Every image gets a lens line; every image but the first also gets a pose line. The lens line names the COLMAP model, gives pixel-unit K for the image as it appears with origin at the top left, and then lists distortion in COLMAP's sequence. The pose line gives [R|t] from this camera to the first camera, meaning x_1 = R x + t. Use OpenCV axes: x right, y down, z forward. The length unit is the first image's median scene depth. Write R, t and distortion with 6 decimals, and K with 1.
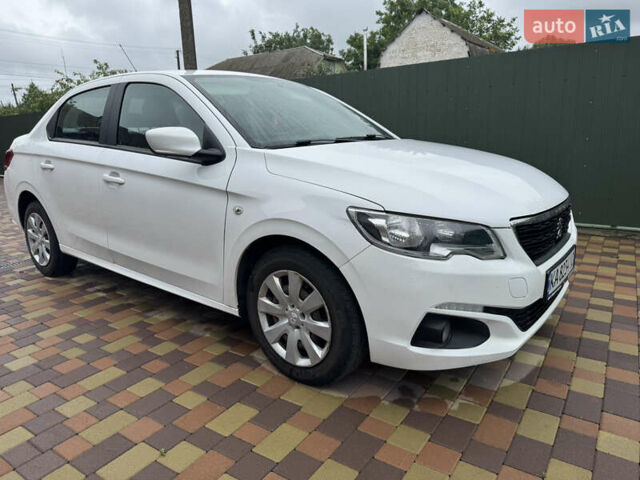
lens RADIAL K [[445.8, 0, 317.9], [0, 445.8, 242.7], [0, 0, 1]] dist [0.088315, -0.131577]
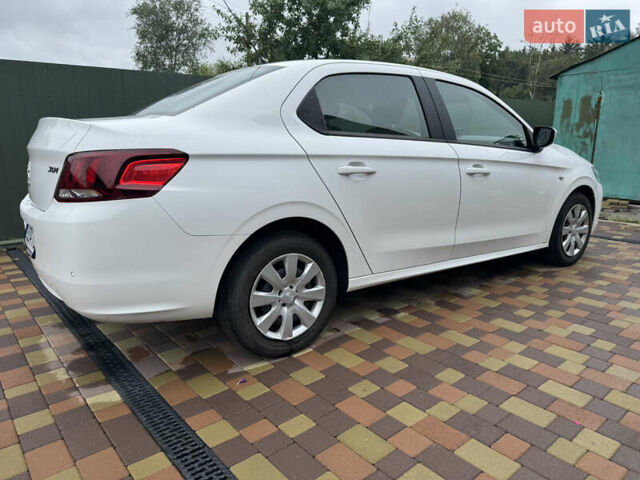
lens RADIAL K [[445.8, 0, 317.9], [0, 445.8, 242.7], [0, 0, 1]] dist [0.088315, -0.131577]
pose [[0.272958, -0.186247, 0.943825, -1.648976], [0.228289, 0.965597, 0.124521, -0.203288], [-0.934547, 0.181476, 0.306086, 1.094081]]
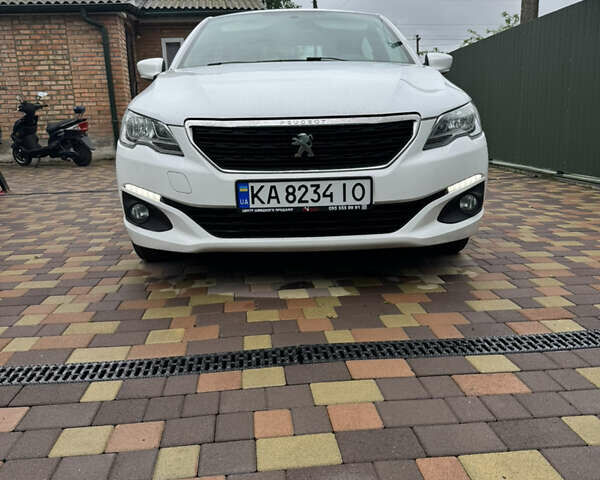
lens RADIAL K [[559.9, 0, 300.0], [0, 559.9, 240.0], [0, 0, 1]] dist [0.124405, -0.298668]
pose [[0.641463, 0.171551, -0.747727, 1.093060], [-0.172515, 0.981969, 0.077296, 0.051999], [0.747505, 0.079411, 0.659492, 0.222817]]
